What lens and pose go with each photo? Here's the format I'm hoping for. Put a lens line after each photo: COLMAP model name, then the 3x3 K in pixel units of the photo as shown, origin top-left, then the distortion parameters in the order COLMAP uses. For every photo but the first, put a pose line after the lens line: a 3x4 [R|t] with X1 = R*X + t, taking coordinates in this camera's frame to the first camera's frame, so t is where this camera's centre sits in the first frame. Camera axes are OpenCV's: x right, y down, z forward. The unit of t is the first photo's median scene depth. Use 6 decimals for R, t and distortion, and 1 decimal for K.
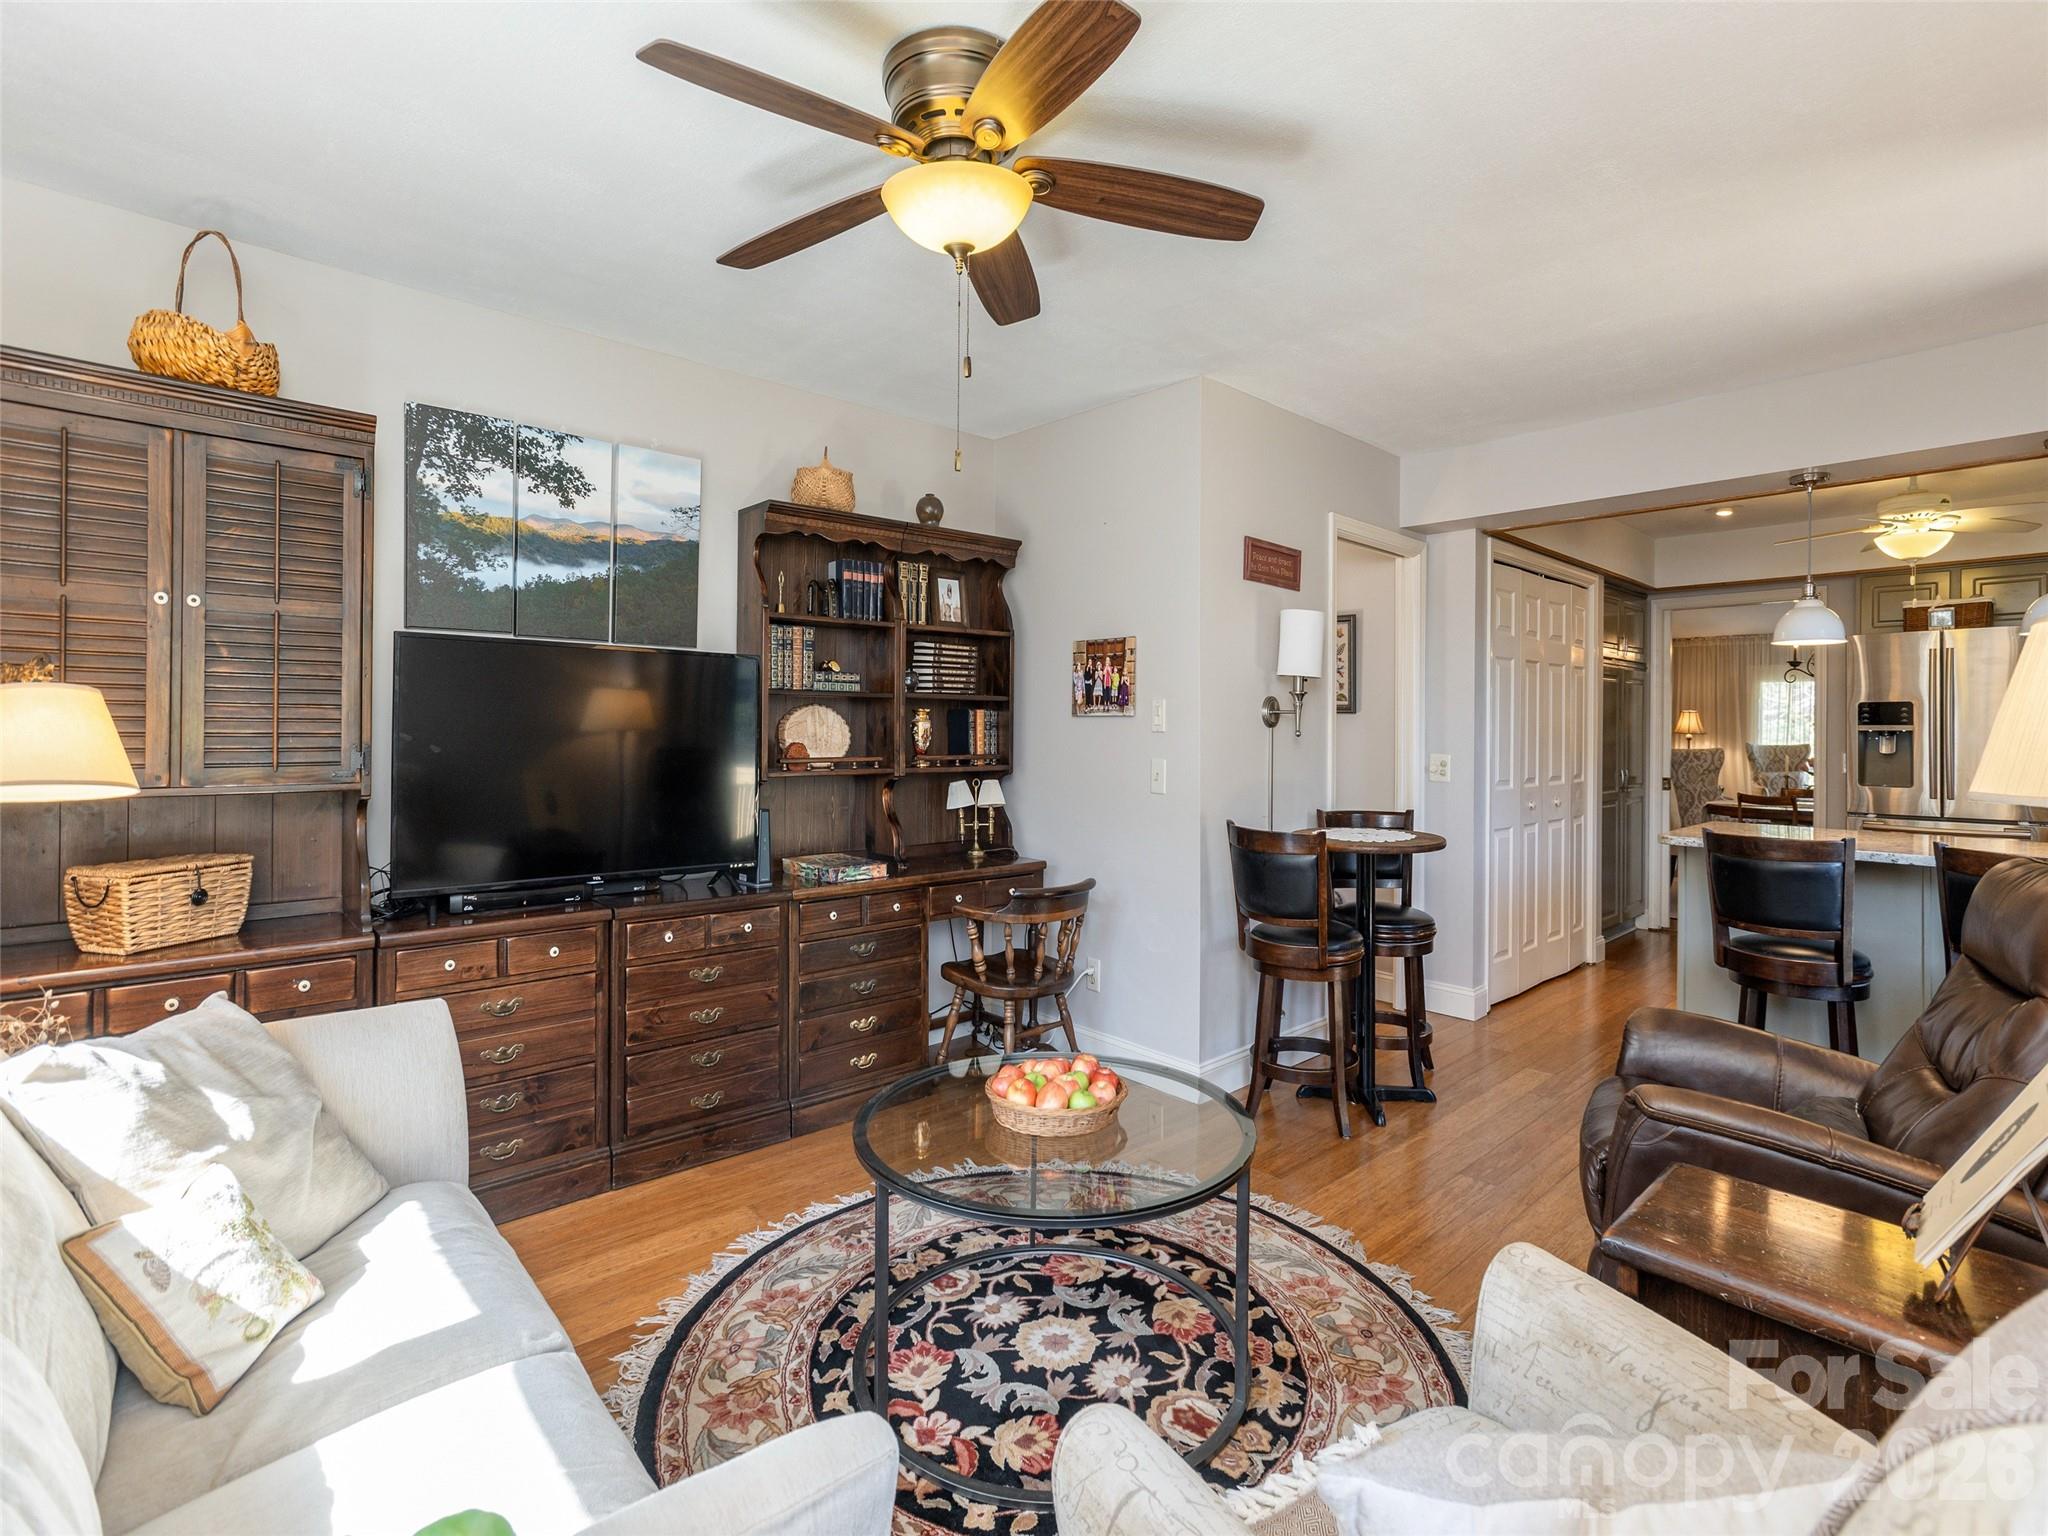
lens RADIAL K [[991.3, 0, 991.7], [0, 991.3, 736.0], [0, 0, 1]] dist [-0.015294, 0.007419]
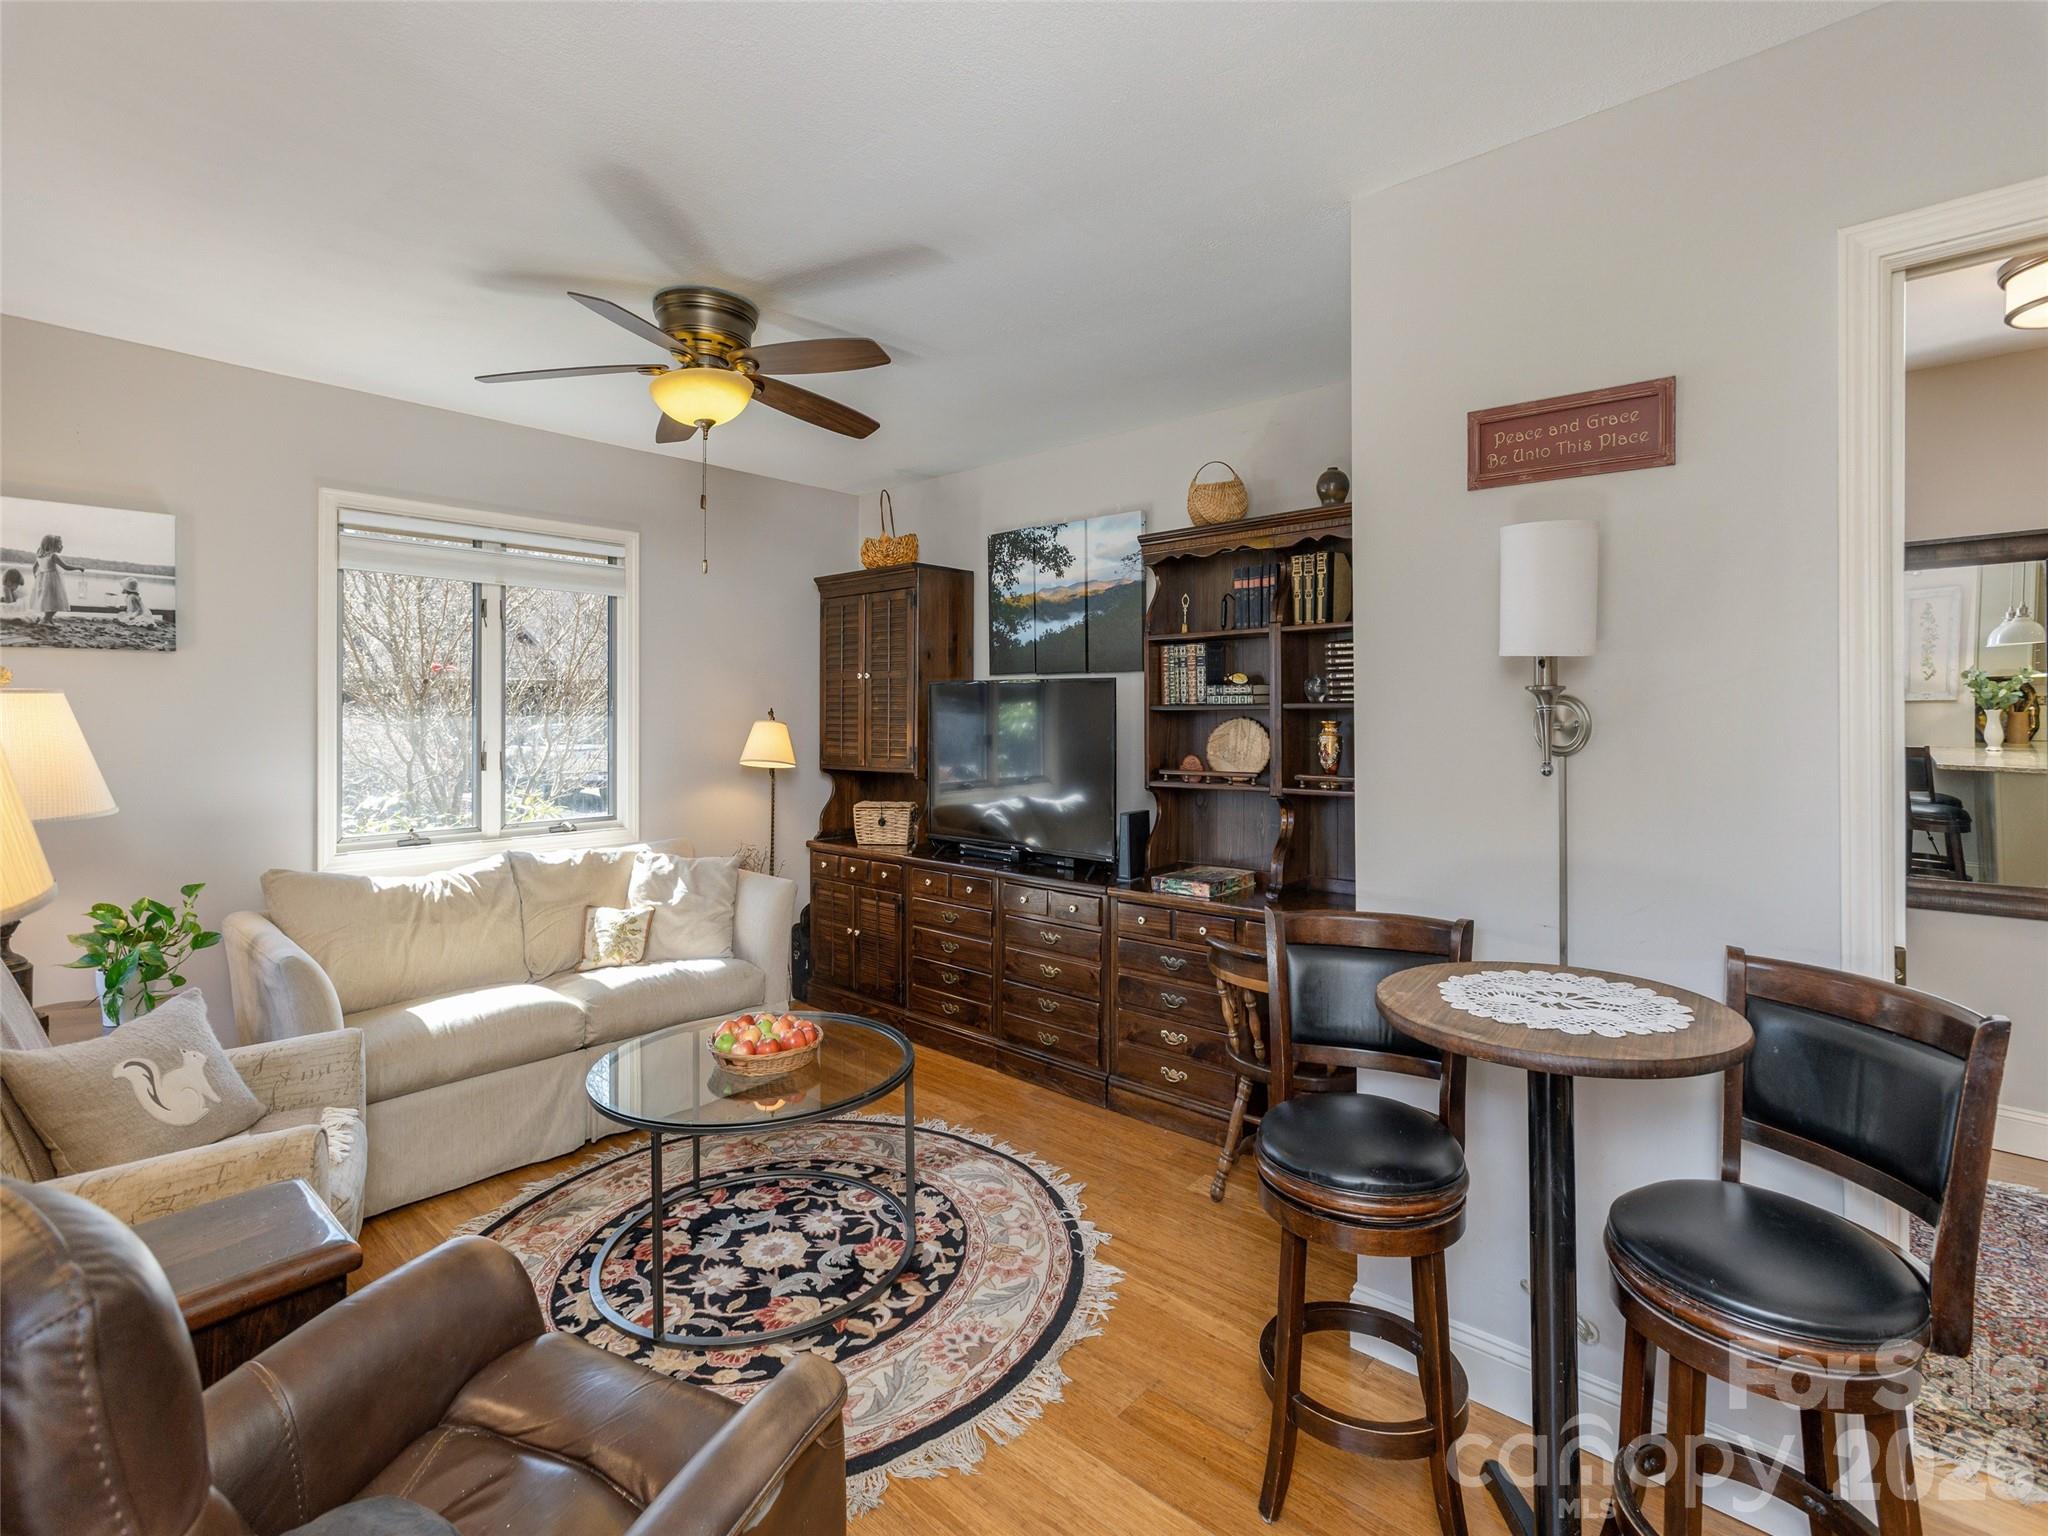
lens RADIAL K [[991.3, 0, 1090.4], [0, 991.3, 721.7], [0, 0, 1]] dist [-0.015294, 0.007419]
pose [[0.131490, 0.000083, -0.991318, 1.149090], [-0.006461, 0.999979, -0.000773, -0.037474], [0.991296, 0.006507, 0.131487, 1.056485]]
